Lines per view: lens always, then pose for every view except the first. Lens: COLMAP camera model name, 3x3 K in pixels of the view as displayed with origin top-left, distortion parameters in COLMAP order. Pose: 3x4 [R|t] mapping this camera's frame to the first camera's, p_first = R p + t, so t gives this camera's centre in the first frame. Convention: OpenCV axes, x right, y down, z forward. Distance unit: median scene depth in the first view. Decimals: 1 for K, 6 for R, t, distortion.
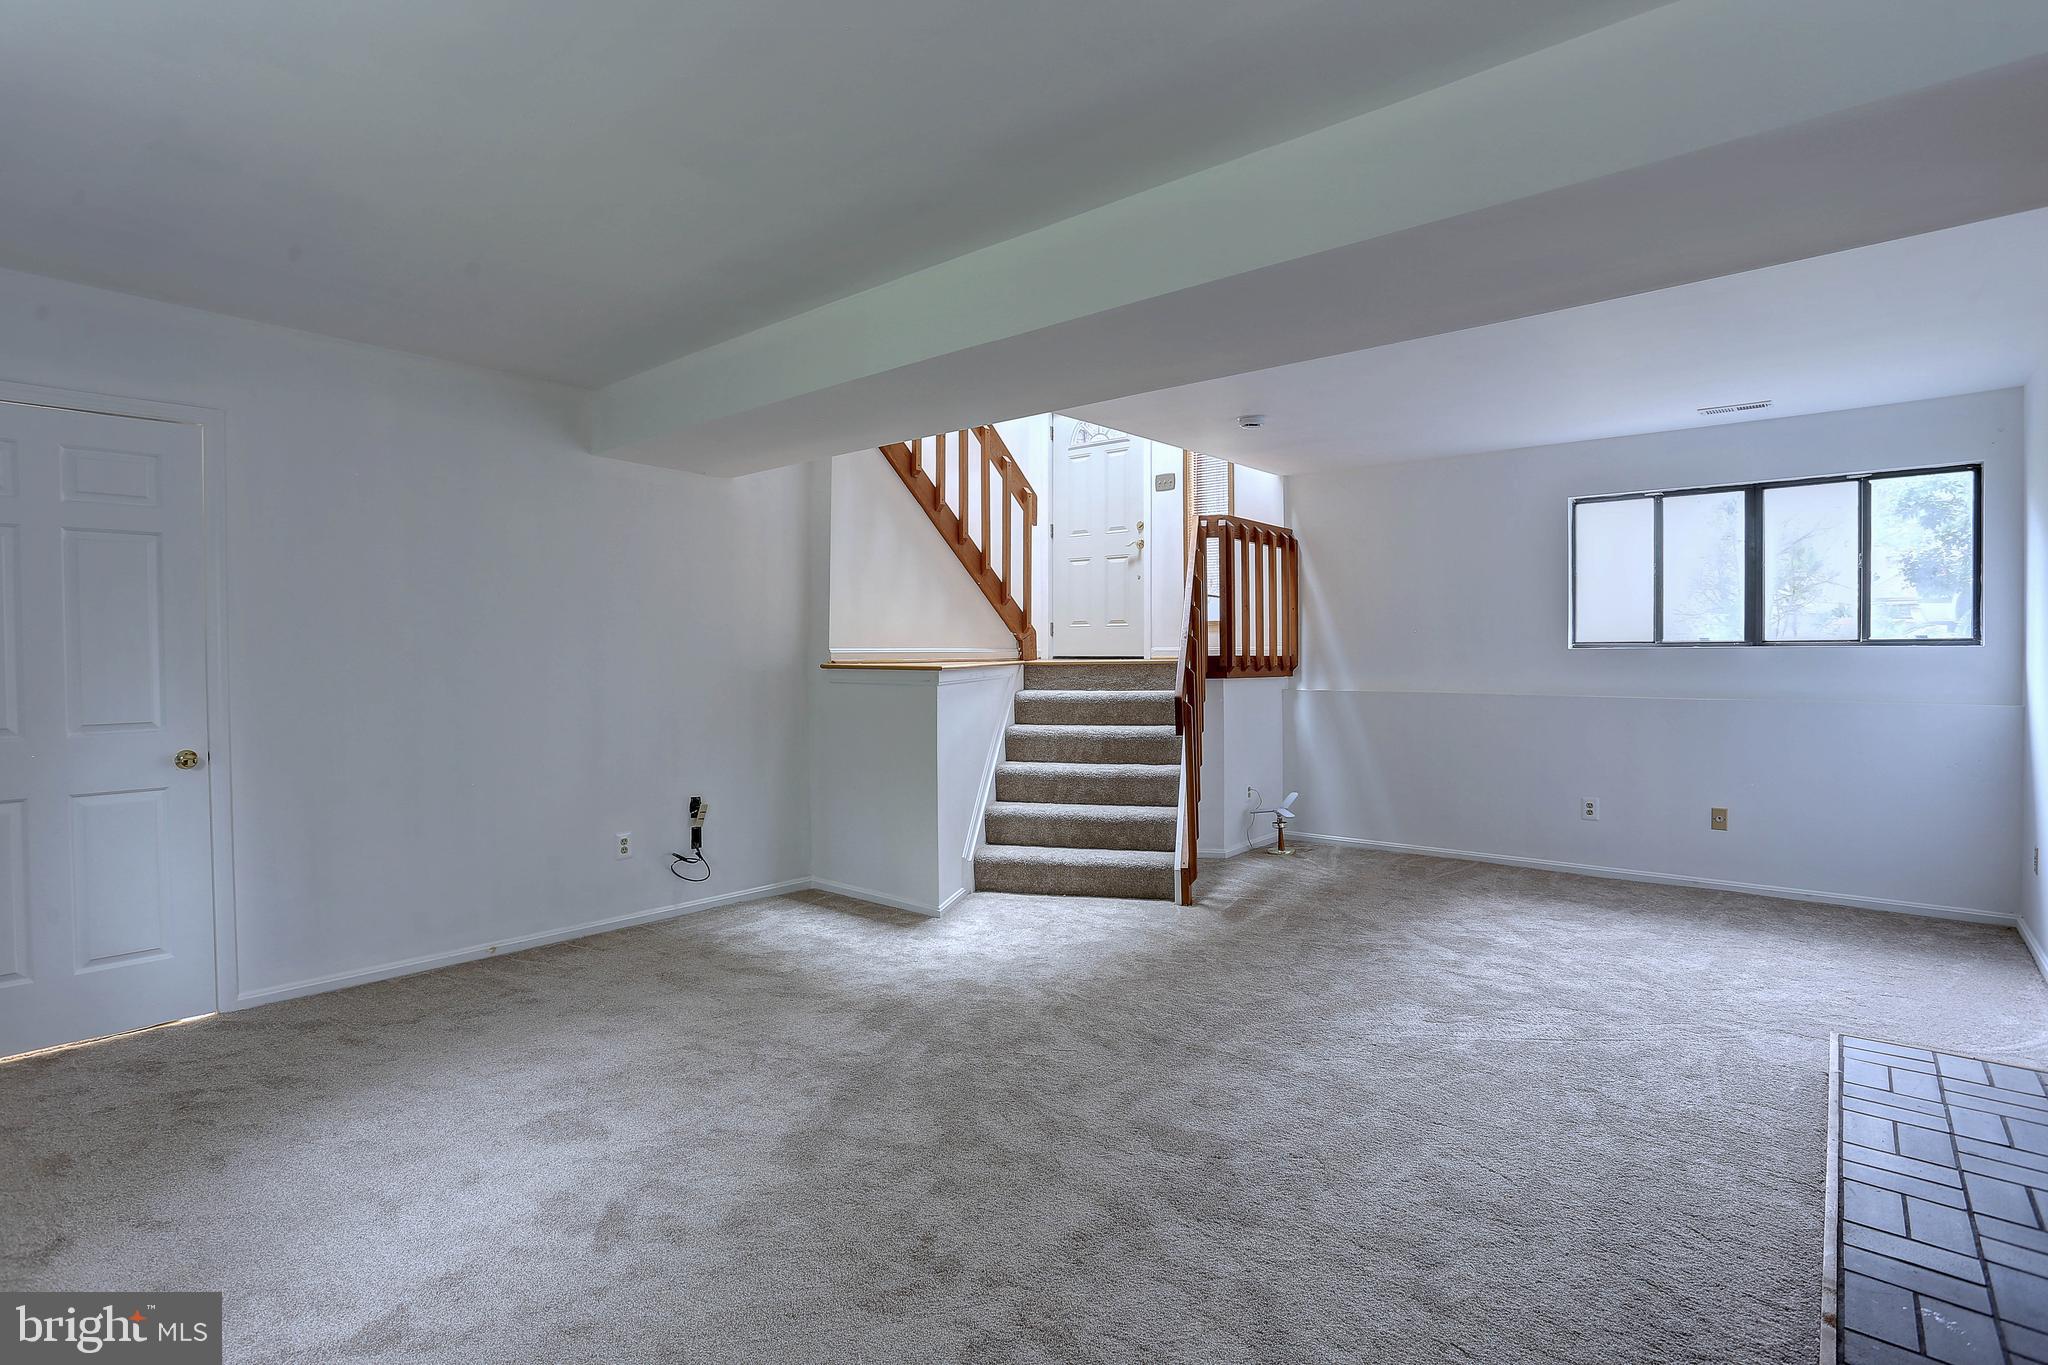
lens RADIAL K [[1040.2, 0, 1024.0], [0, 1040.2, 682.5], [0, 0, 1]] dist [-0.064986, 0.000605]
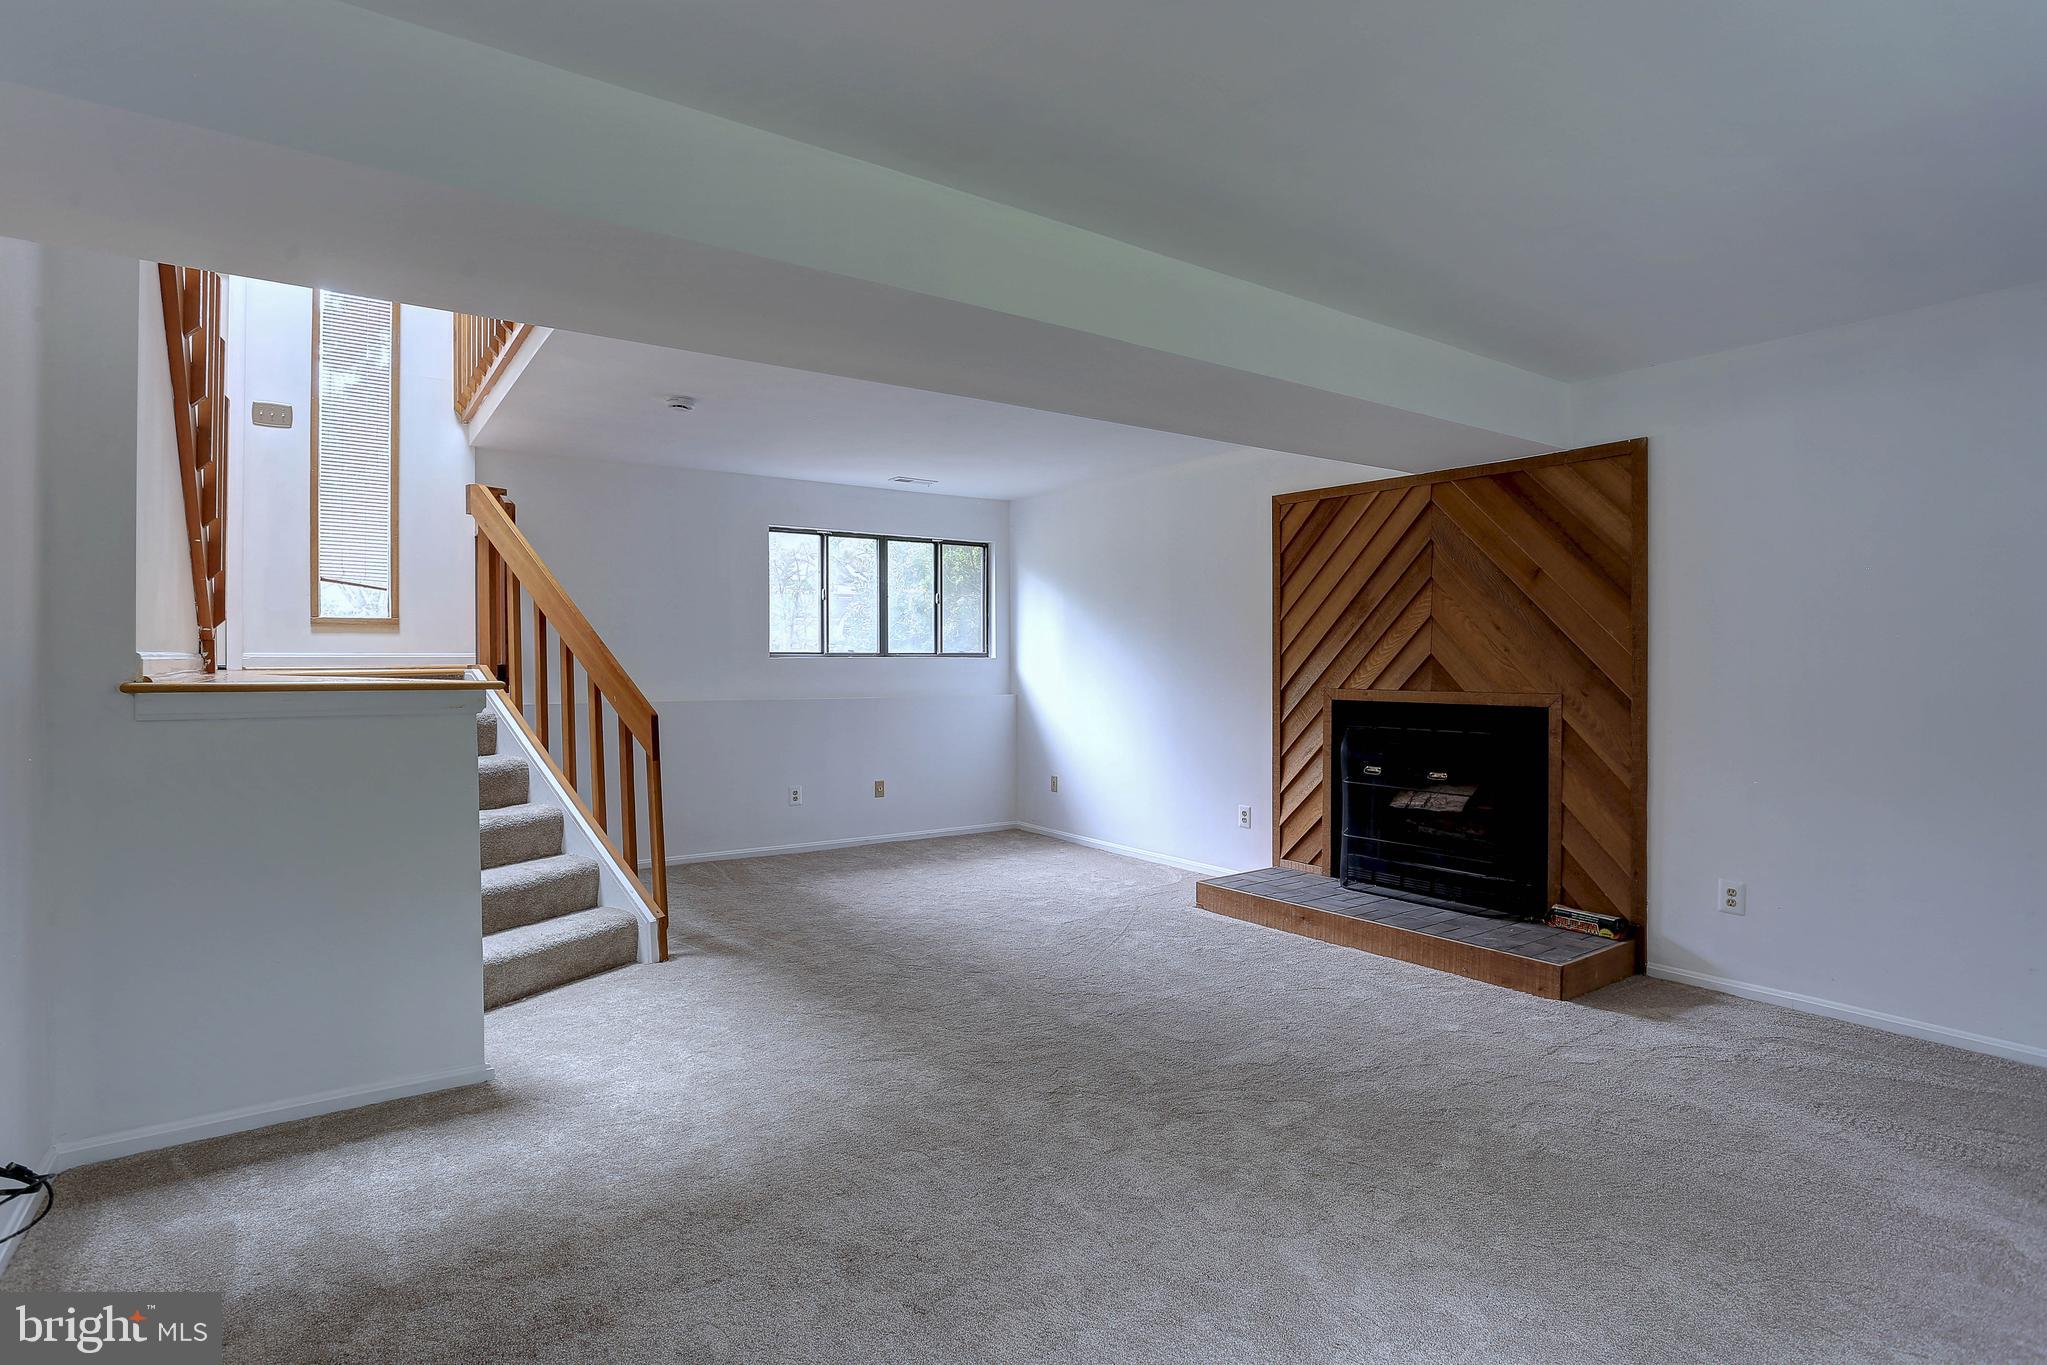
lens RADIAL K [[1039.7, 0, 1023.5], [0, 1039.7, 682.5], [0, 0, 1]] dist [-0.064986, 0.000605]
pose [[0.215836, -0.016640, 0.976288, -0.596039], [0.021996, 0.999684, 0.012175, -0.015492], [-0.976182, 0.018847, 0.216134, 0.531836]]
